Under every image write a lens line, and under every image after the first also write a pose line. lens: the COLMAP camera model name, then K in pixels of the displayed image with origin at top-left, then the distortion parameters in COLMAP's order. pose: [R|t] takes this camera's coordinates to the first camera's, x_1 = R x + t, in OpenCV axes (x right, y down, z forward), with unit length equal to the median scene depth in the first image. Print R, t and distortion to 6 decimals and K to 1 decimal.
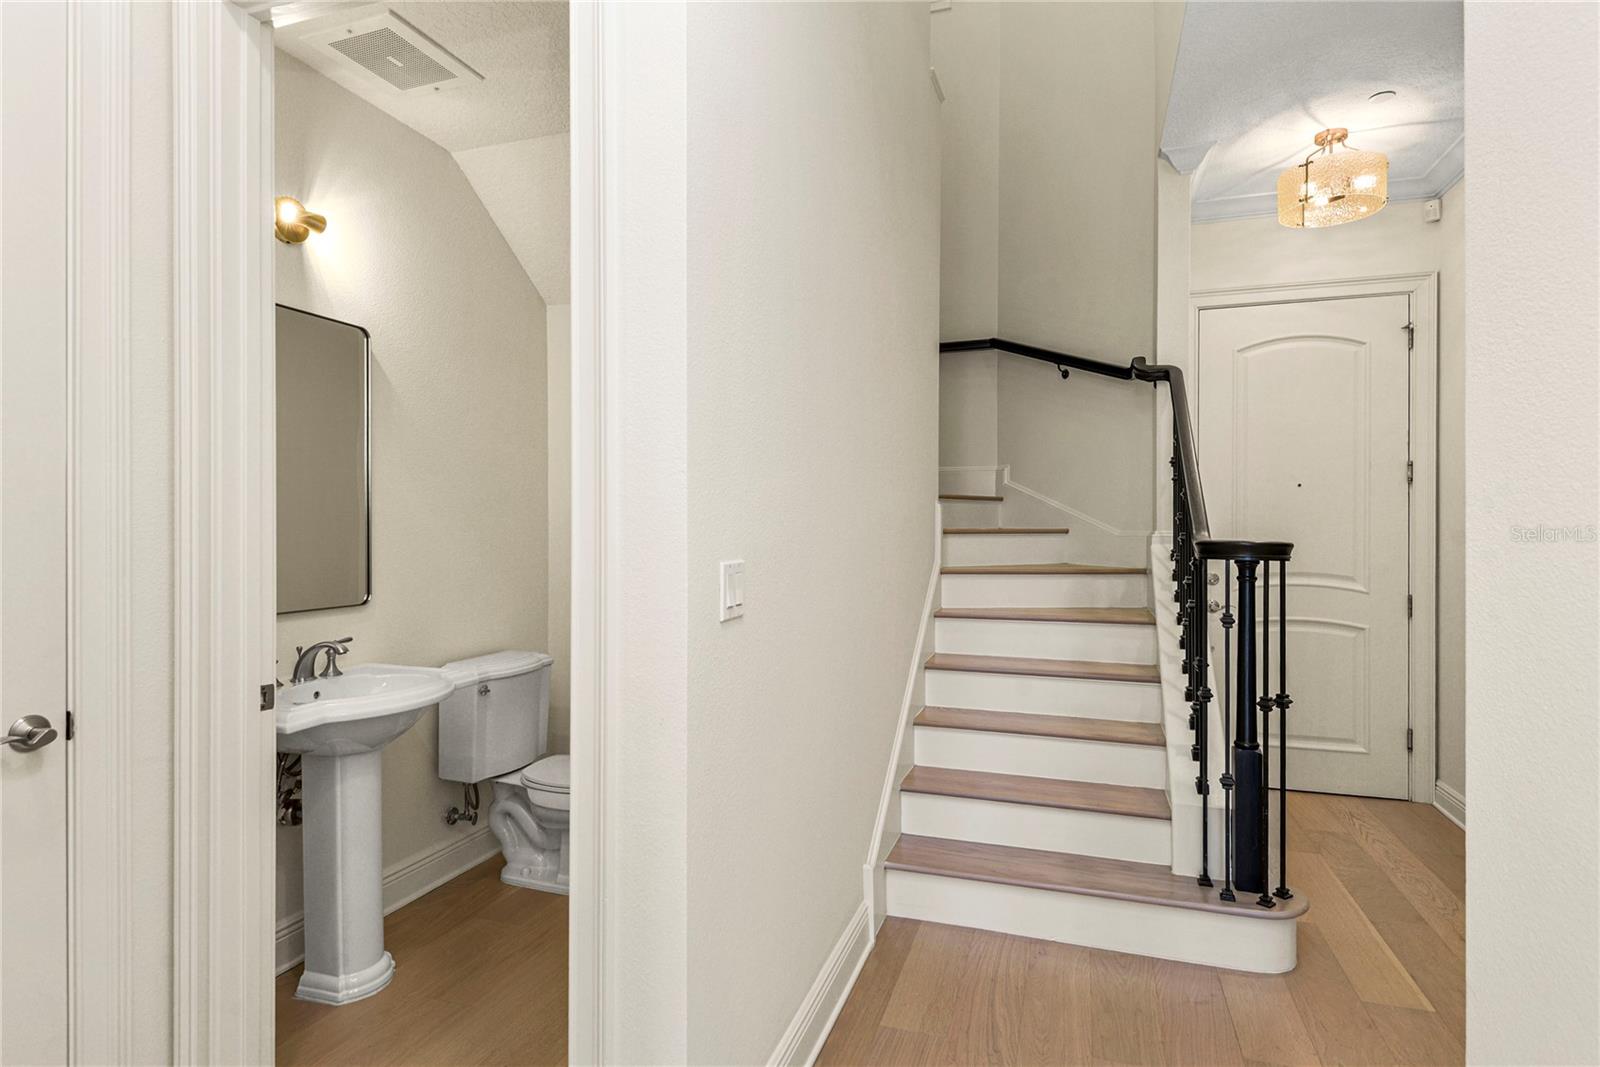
lens RADIAL K [[859.9, 0, 793.0], [0, 859.9, 531.2], [0, 0, 1]] dist [0.043320, -0.026409]
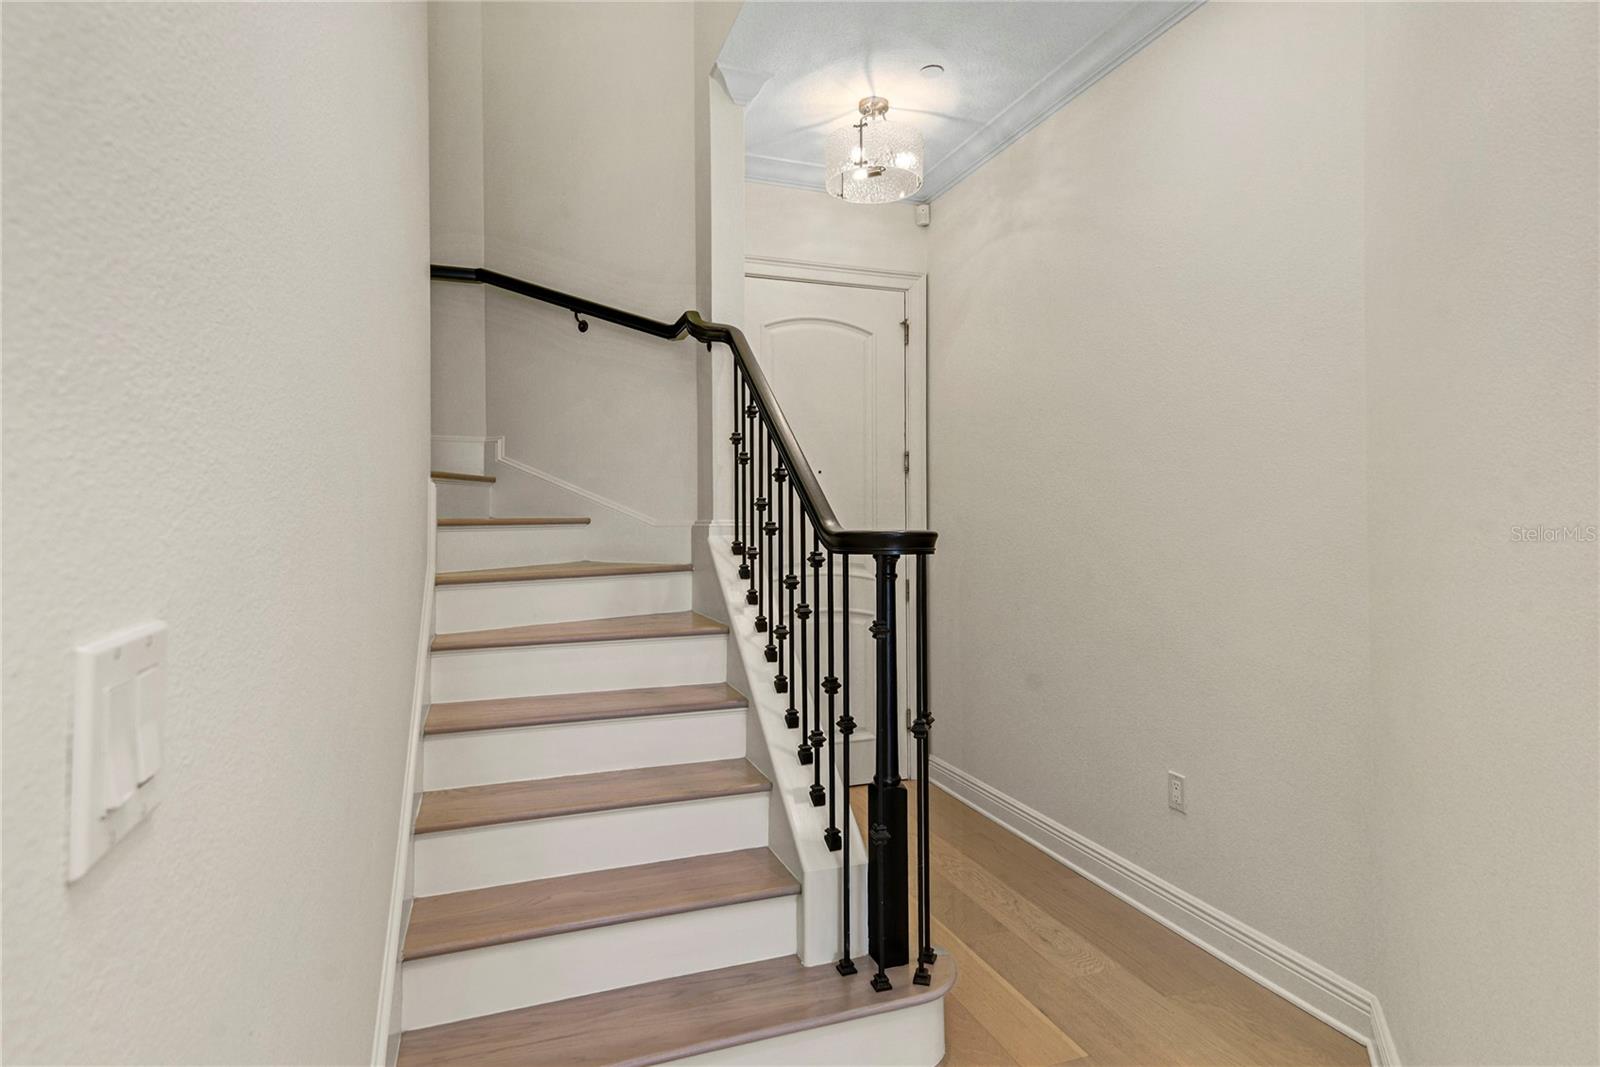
lens RADIAL K [[859.9, 0, 808.6], [0, 859.9, 508.1], [0, 0, 1]] dist [0.043320, -0.026409]
pose [[0.775486, 0.002833, 0.631359, -0.036001], [0.007275, 0.999883, -0.013423, 0.000266], [-0.631323, 0.015003, 0.775375, 0.304700]]
